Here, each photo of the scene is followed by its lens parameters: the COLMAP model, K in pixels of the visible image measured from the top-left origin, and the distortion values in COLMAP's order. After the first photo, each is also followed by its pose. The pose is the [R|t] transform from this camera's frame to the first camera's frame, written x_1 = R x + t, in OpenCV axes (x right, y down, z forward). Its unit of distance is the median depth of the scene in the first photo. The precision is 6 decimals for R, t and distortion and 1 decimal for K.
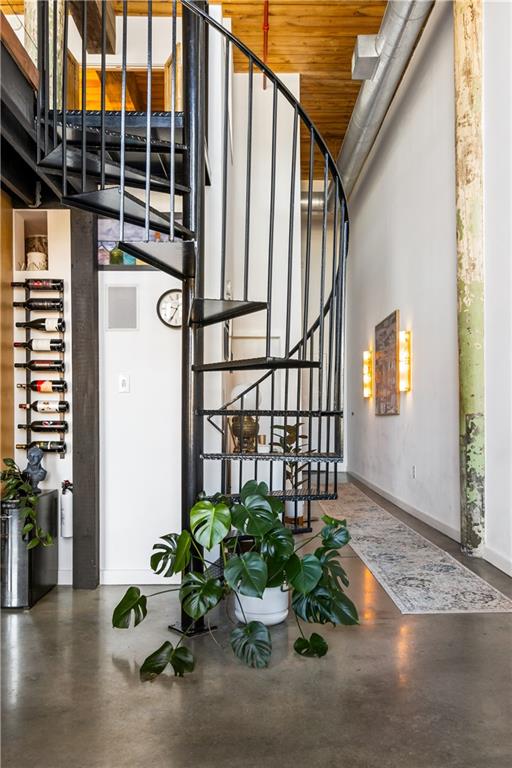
lens RADIAL K [[606.4, 0, 286.7], [0, 606.4, 385.0], [0, 0, 1]] dist [0.005377, 0.002979]
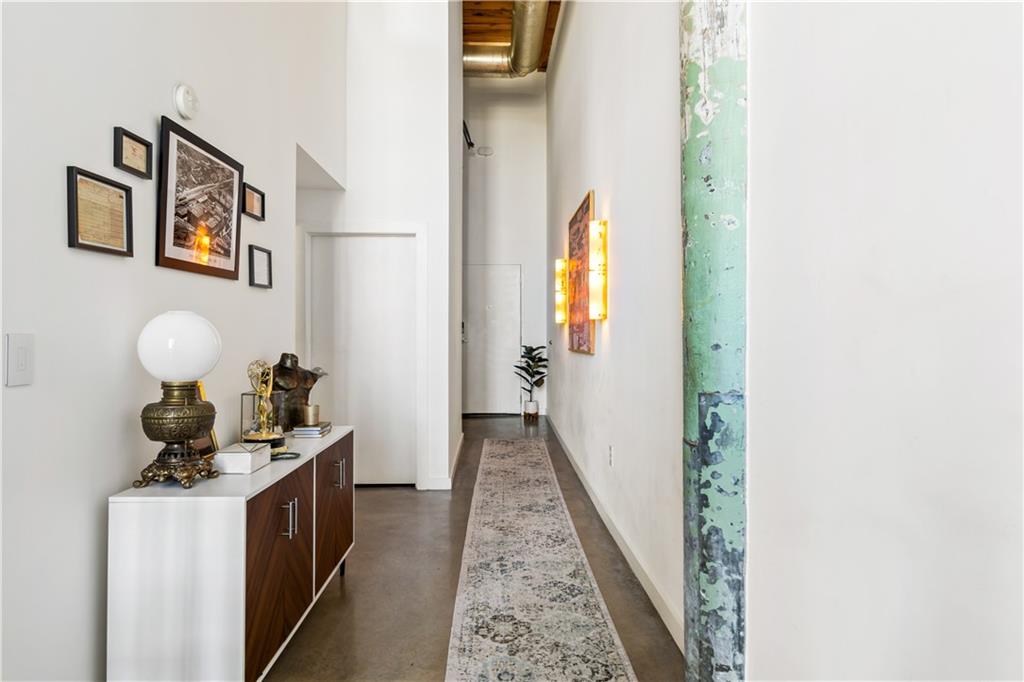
lens RADIAL K [[651.4, 0, 512.5], [0, 651.4, 327.4], [0, 0, 1]] dist [0.002691, -0.000069]
pose [[0.999922, -0.003726, 0.011959, 0.163209], [0.003267, 0.999266, 0.038173, -0.011871], [-0.012093, -0.038131, 0.999200, 0.560287]]
